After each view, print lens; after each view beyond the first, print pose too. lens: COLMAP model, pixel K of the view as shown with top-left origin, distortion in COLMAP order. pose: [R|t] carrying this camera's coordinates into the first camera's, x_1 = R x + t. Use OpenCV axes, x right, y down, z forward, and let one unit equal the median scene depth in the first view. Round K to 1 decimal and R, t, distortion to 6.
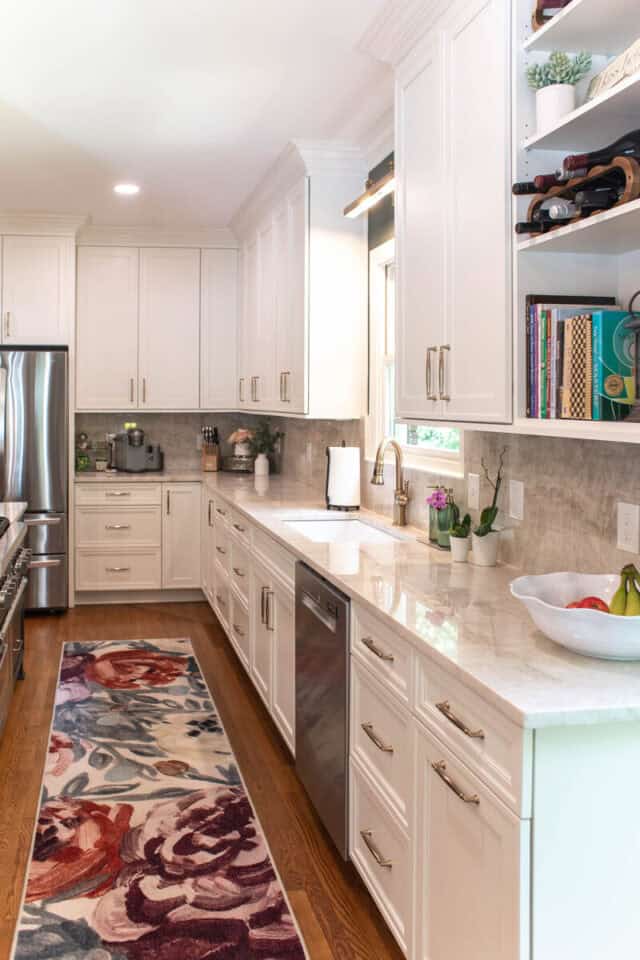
lens RADIAL K [[788.1, 0, 185.1], [0, 788.1, 392.7], [0, 0, 1]] dist [-0.042167, -0.045577]
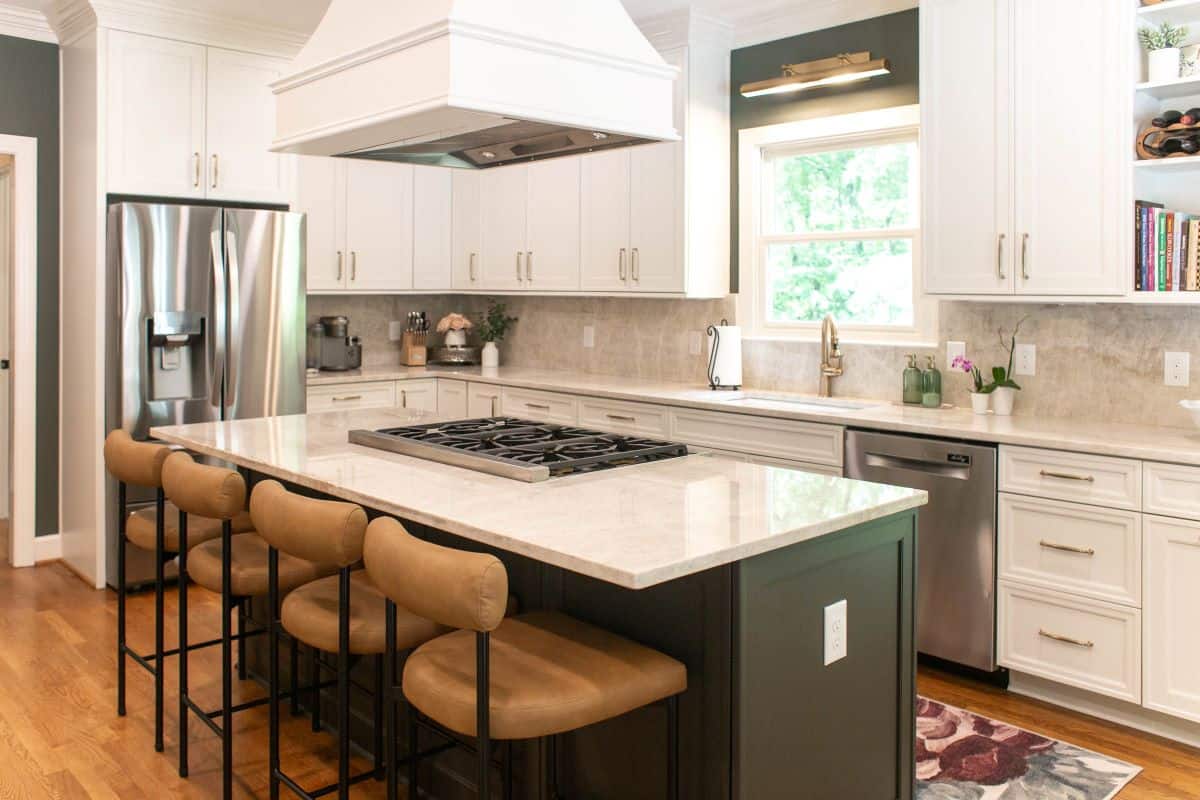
lens RADIAL K [[985.2, 0, 572.4], [0, 985.2, 299.9], [0, 0, 1]] dist [-0.042167, -0.045577]
pose [[0.805828, -0.004148, 0.592136, -0.503008], [-0.010607, 0.999714, 0.021438, 0.008307], [-0.592055, -0.023556, 0.805553, 0.087012]]
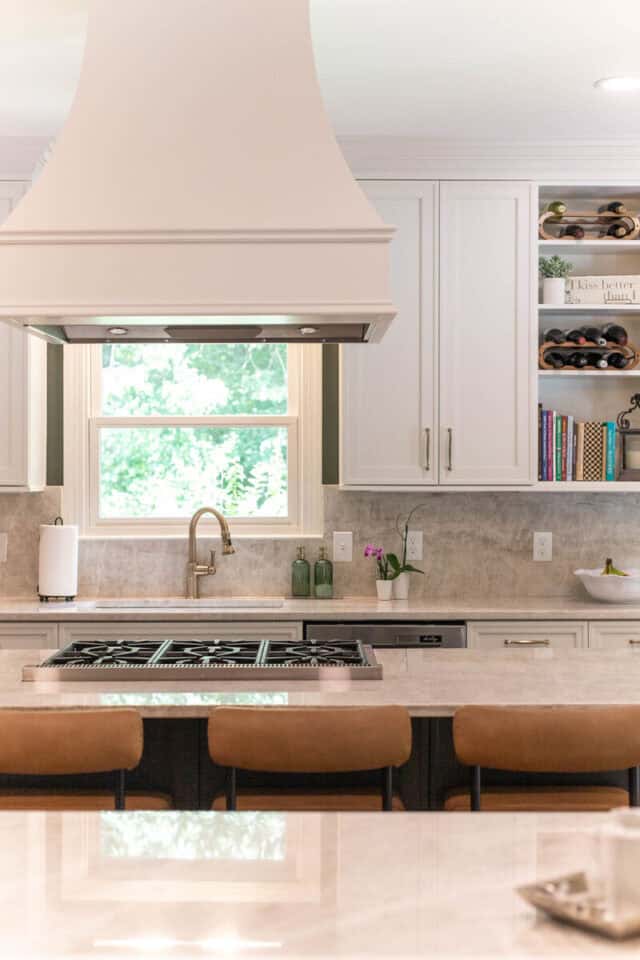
lens RADIAL K [[1415.1, 0, 306.9], [0, 1415.1, 452.1], [0, 0, 1]] dist [-0.175771, 0.000000]
pose [[0.104429, 0.008248, 0.994498, -0.921795], [-0.012312, 0.999900, -0.007000, -0.000233], [-0.994456, -0.011513, 0.104520, 0.439197]]
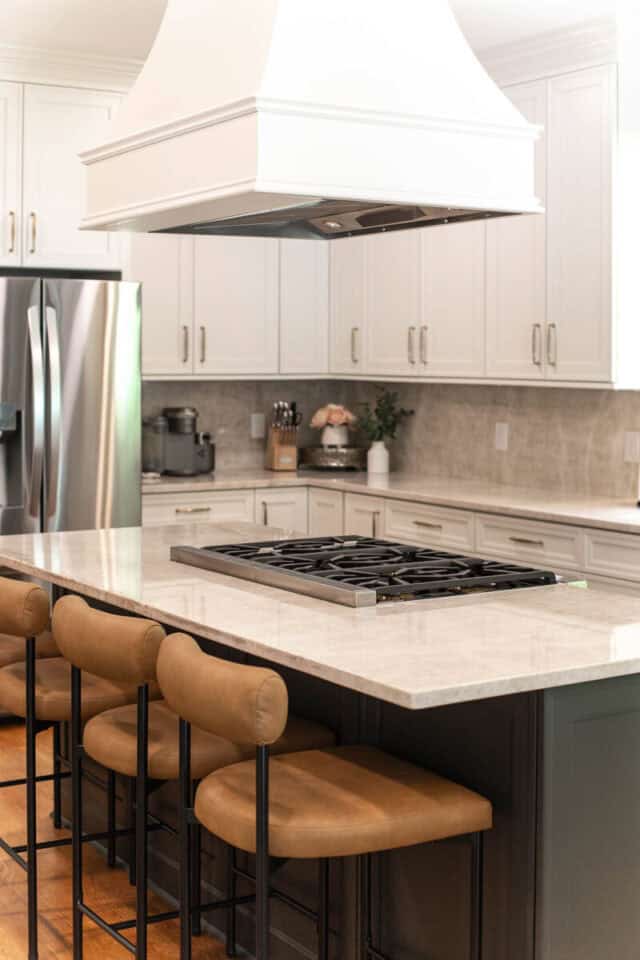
lens RADIAL K [[1415.1, 0, 282.1], [0, 1415.1, 372.0], [0, 0, 1]] dist [-0.175771, 0.000000]
pose [[0.904780, -0.001562, 0.425876, -0.522856], [-0.008418, 0.999732, 0.021551, -0.006722], [-0.425796, -0.023084, 0.904525, -0.050312]]
